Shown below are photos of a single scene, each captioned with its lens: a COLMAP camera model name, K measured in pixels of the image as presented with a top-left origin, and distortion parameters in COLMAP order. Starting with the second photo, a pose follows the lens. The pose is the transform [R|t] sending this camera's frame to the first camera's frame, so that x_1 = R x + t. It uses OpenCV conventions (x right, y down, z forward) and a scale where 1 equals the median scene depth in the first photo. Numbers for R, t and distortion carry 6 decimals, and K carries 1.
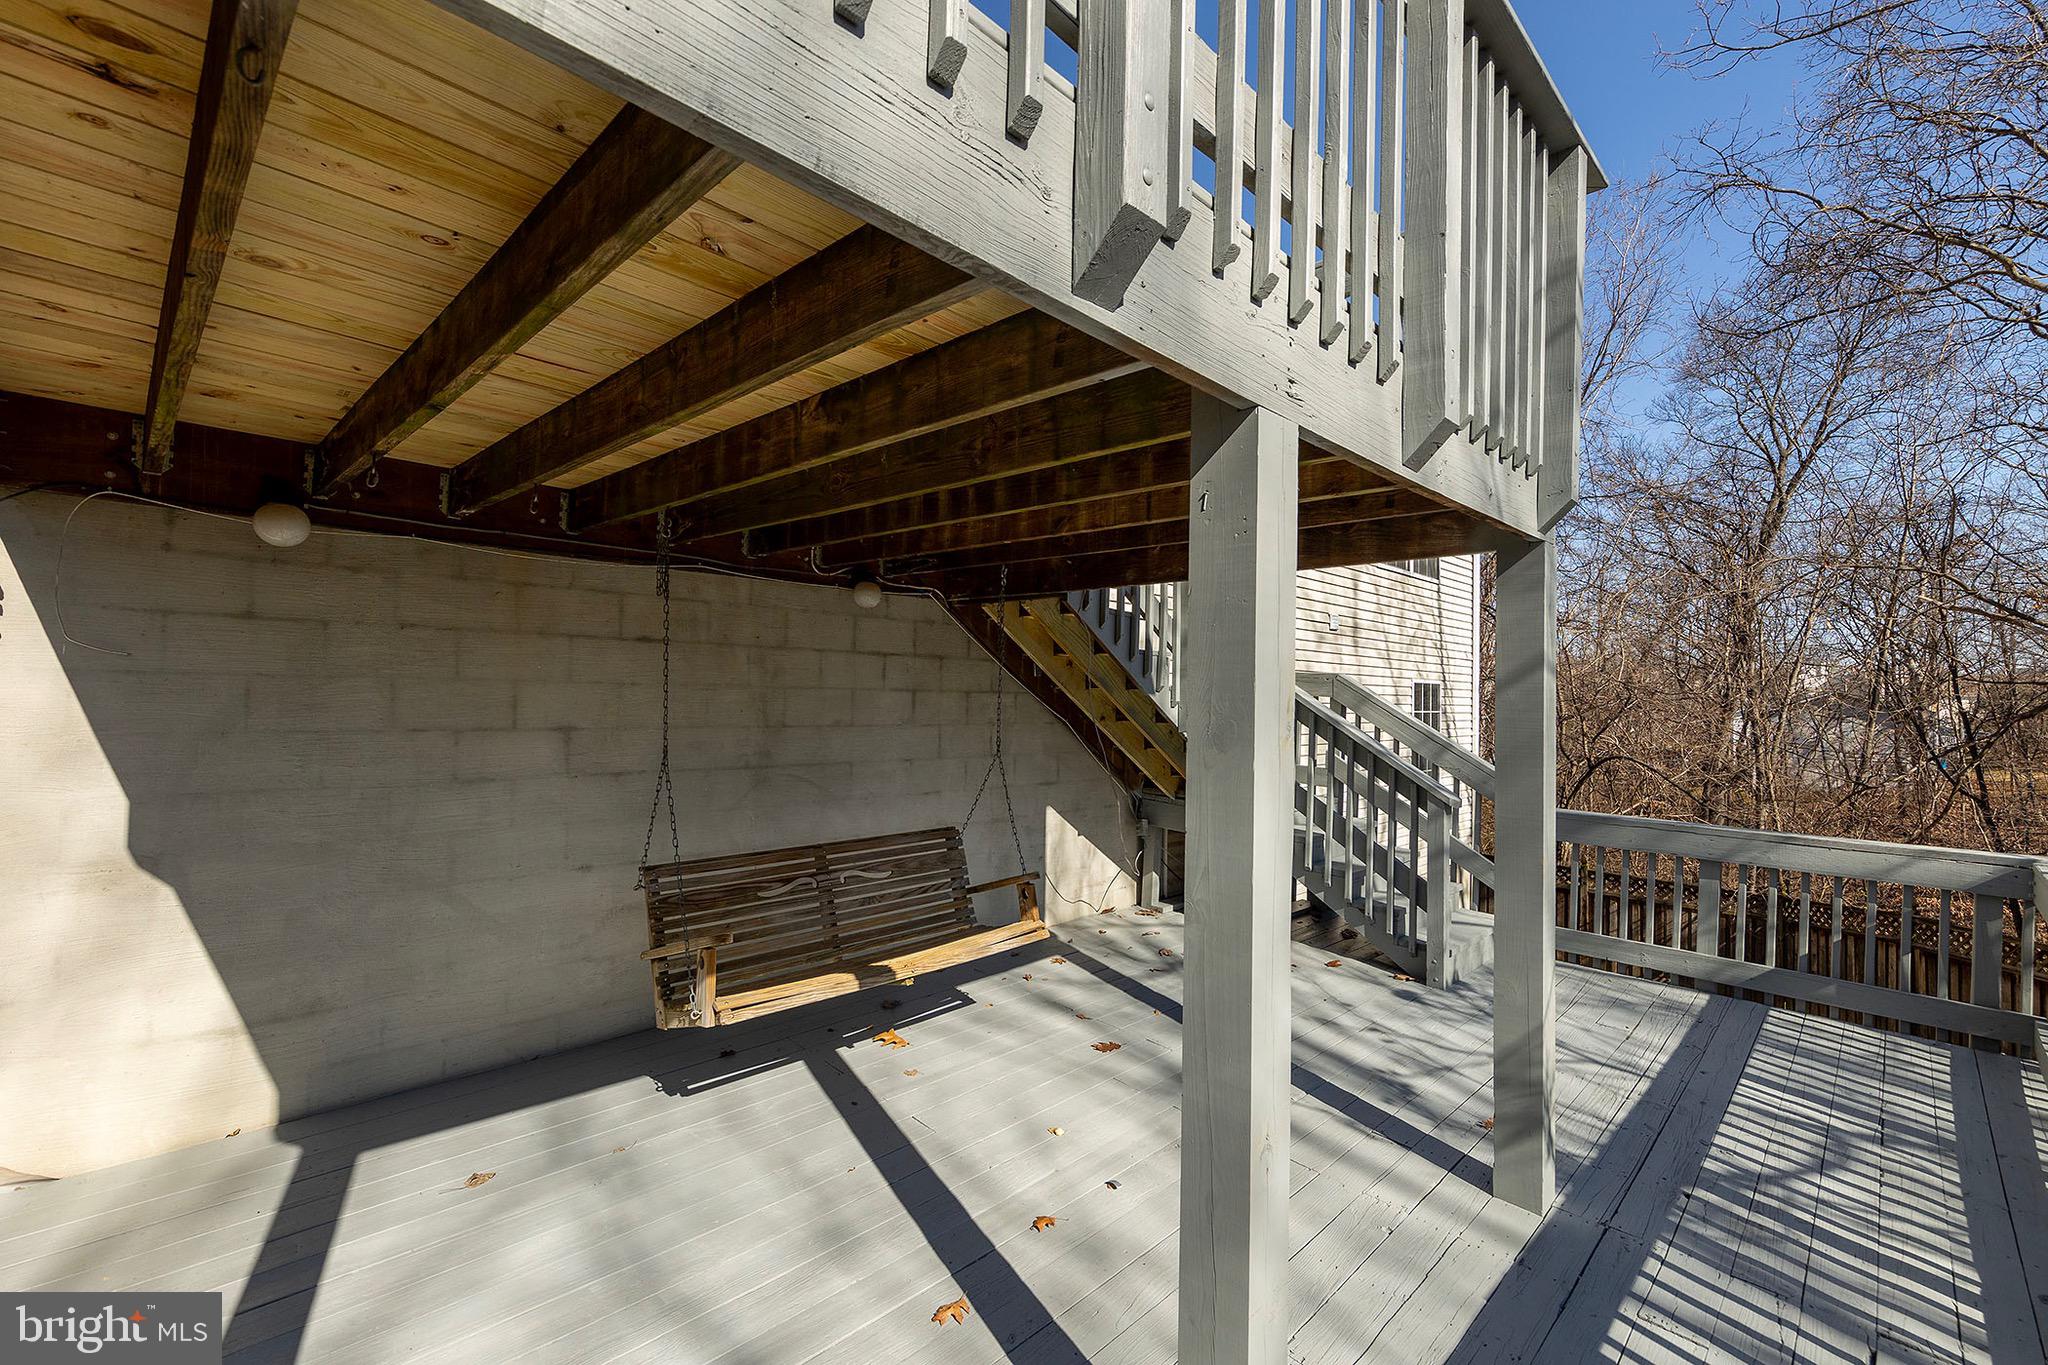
lens RADIAL K [[807.8, 0, 1024.0], [0, 807.8, 682.5], [0, 0, 1]] dist [-0.001000, -0.000202]
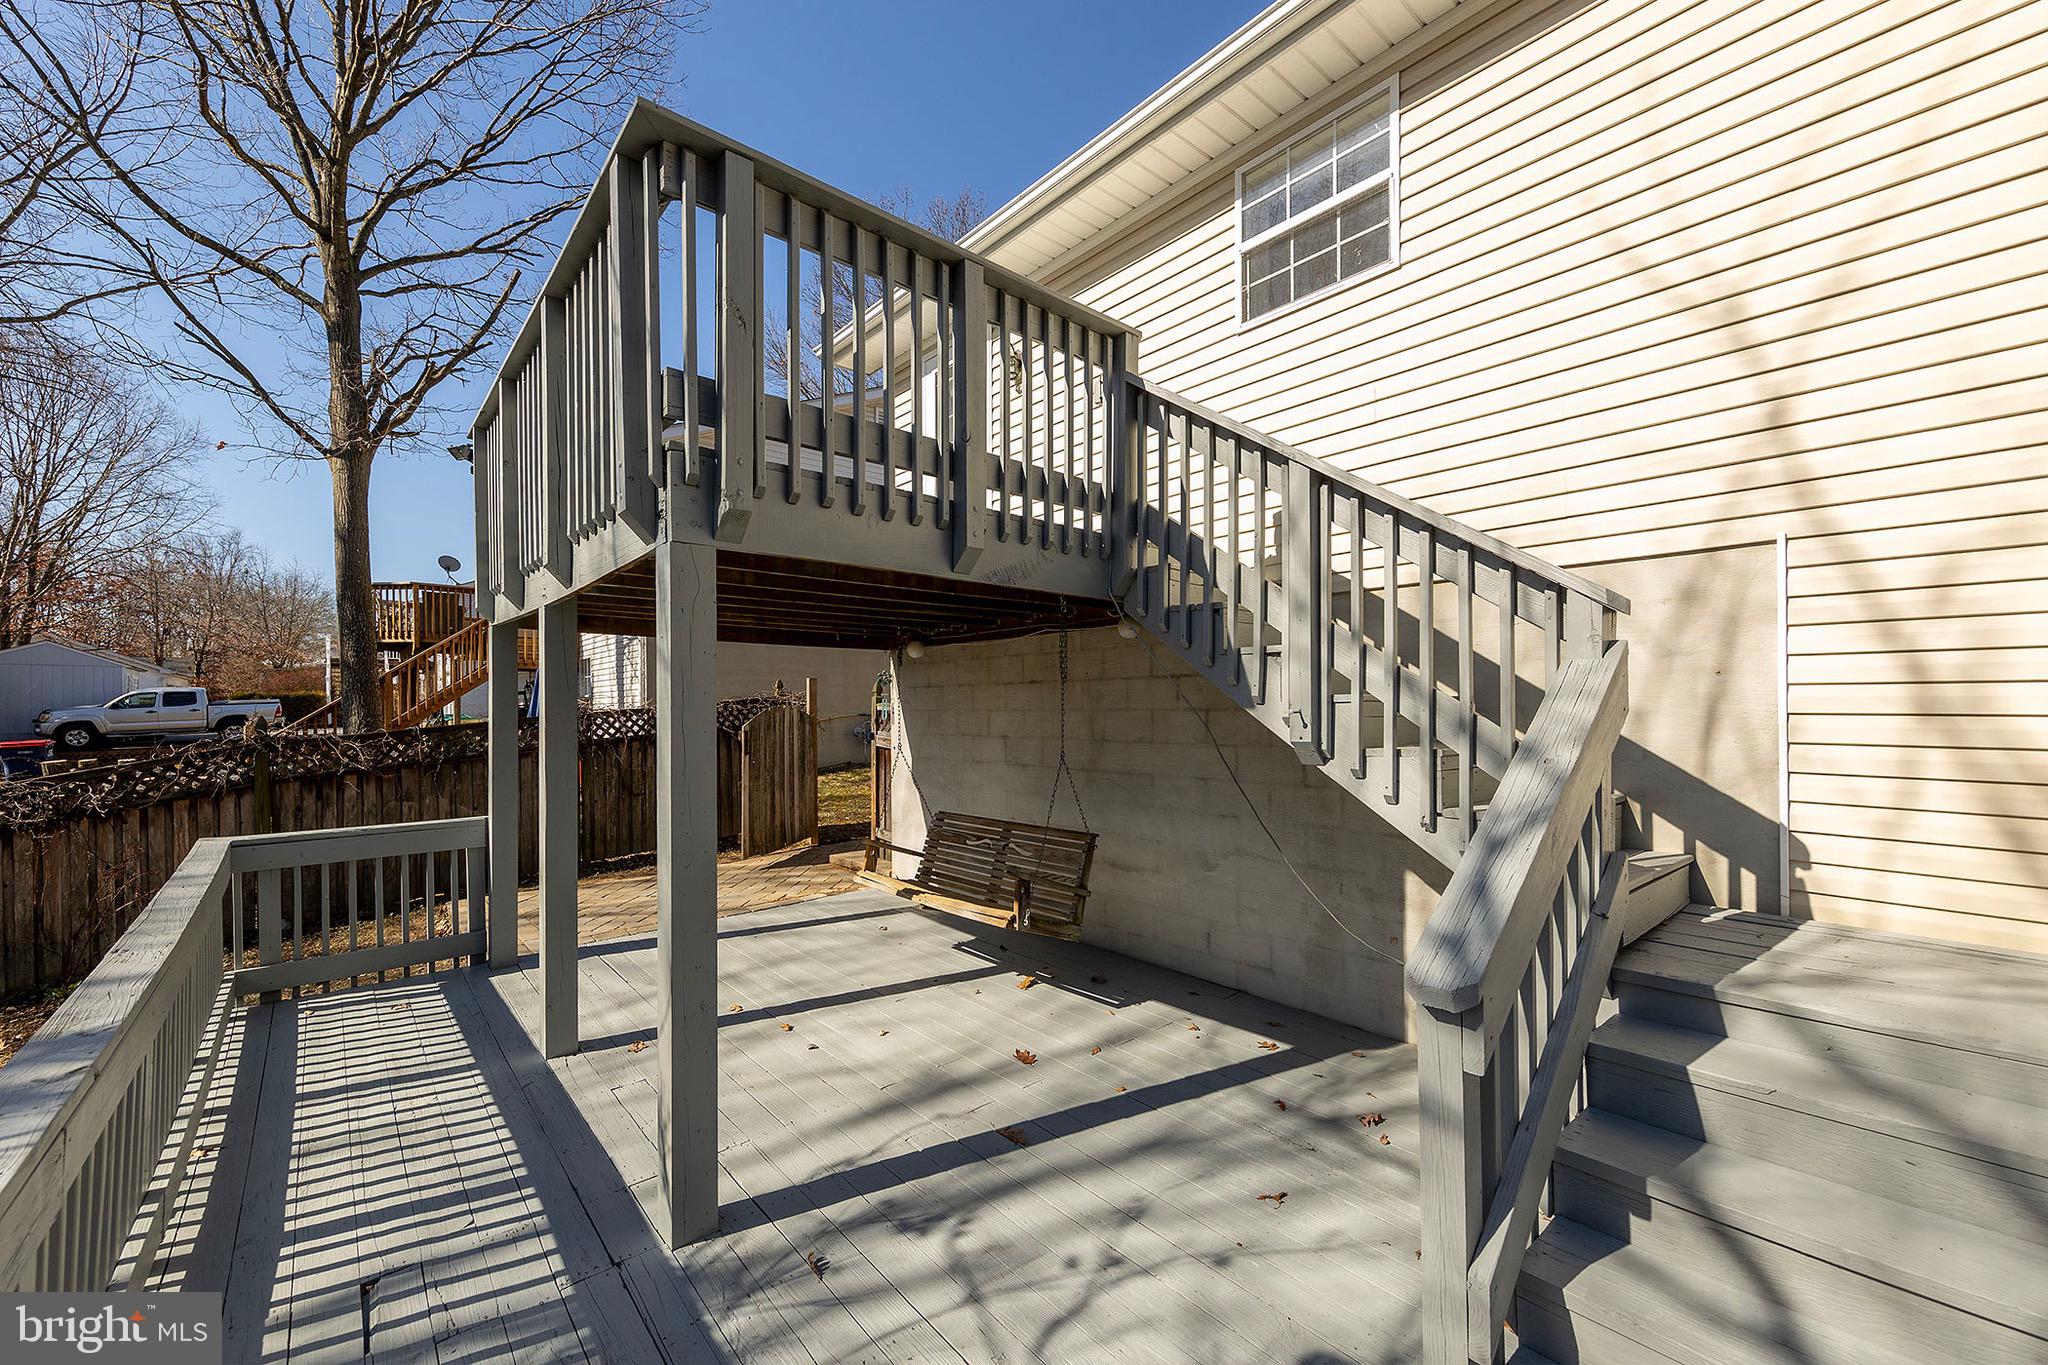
lens RADIAL K [[801.6, 0, 994.5], [0, 801.6, 698.5], [0, 0, 1]] dist [0.000245, 0.000078]
pose [[-0.053698, -0.034024, -0.997977, 1.067952], [0.020150, 0.999179, -0.035149, 0.031483], [0.998354, -0.021997, -0.052968, 0.969948]]
